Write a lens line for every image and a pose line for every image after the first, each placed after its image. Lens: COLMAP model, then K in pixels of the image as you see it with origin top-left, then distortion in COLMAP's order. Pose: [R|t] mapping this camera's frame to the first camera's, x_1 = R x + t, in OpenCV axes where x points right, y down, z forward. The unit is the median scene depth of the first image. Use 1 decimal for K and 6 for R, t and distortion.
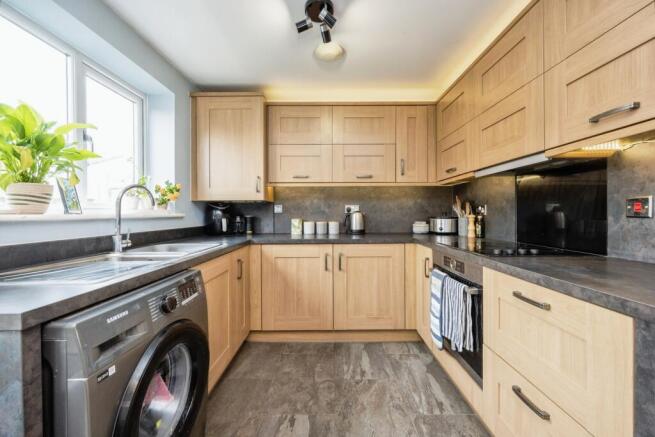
lens RADIAL K [[257.8, 0, 332.2], [0, 257.8, 216.3], [0, 0, 1]] dist [-0.007033, 0.000249]
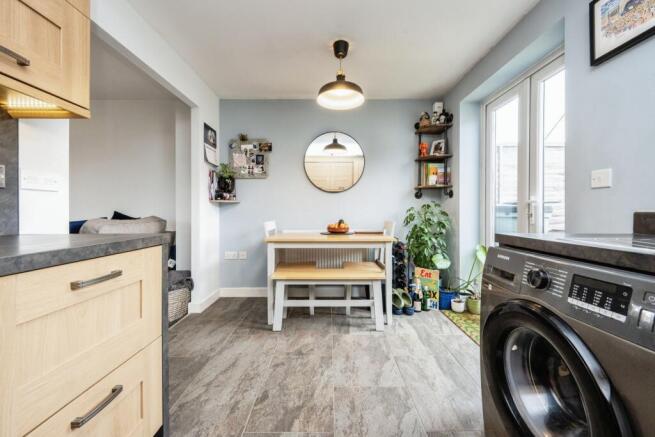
lens RADIAL K [[257.8, 0, 329.3], [0, 257.8, 211.8], [0, 0, 1]] dist [-0.007033, 0.000249]
pose [[-0.999953, 0.005796, 0.007758, 0.013582], [0.005868, 0.999940, 0.009295, 0.045577], [-0.007703, 0.009340, -0.999927, 0.743229]]
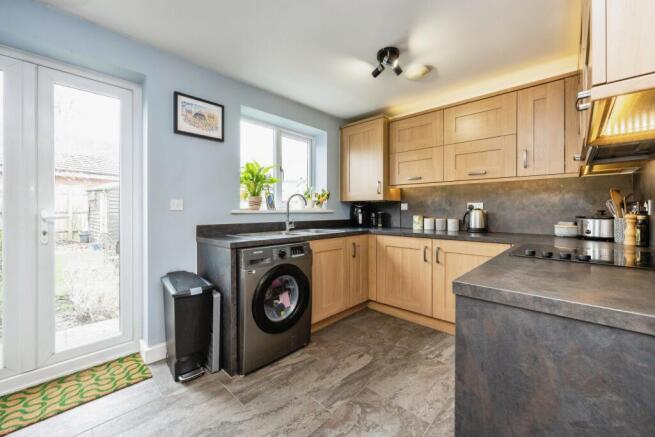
lens RADIAL K [[257.8, 0, 326.4], [0, 257.8, 214.5], [0, 0, 1]] dist [-0.007033, 0.000249]
pose [[0.730033, 0.017482, -0.683188, 0.423239], [-0.013373, 0.999847, 0.011295, -0.002223], [0.683281, 0.000890, 0.730155, -0.113925]]
